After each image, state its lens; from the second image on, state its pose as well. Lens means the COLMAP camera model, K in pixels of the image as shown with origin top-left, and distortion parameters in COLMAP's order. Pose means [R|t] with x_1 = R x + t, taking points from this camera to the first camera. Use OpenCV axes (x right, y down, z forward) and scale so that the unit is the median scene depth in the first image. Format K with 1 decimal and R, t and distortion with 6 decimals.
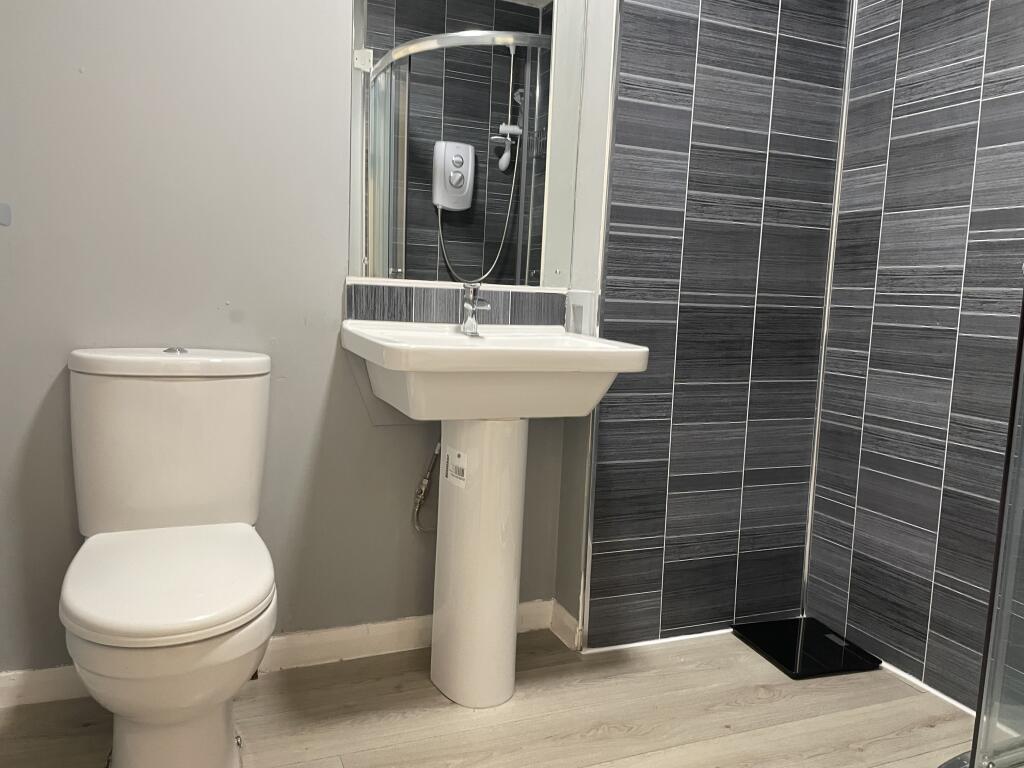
lens RADIAL K [[771.7, 0, 510.7], [0, 771.7, 383.3], [0, 0, 1]] dist [0.065682, -0.083933]
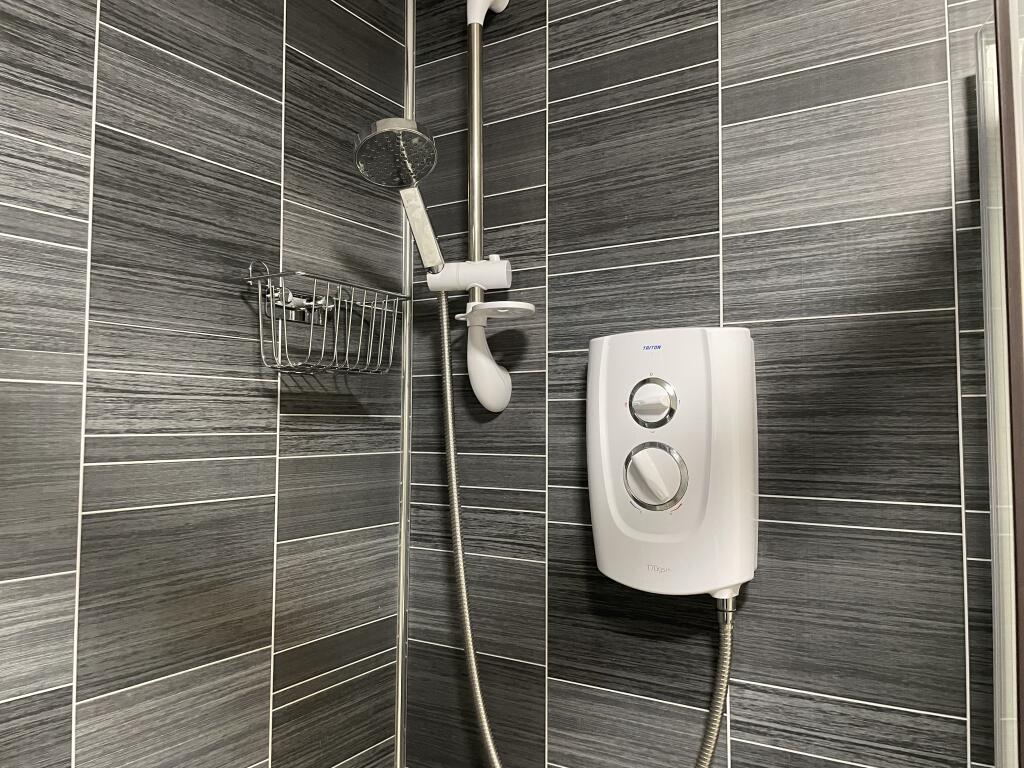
lens RADIAL K [[771.7, 0, 513.3], [0, 771.7, 385.0], [0, 0, 1]] dist [0.065682, -0.083933]
pose [[-0.572451, 0.011410, 0.819860, 0.043634], [0.084763, 0.995369, 0.045332, -0.418804], [-0.815546, 0.095444, -0.570767, 1.156914]]
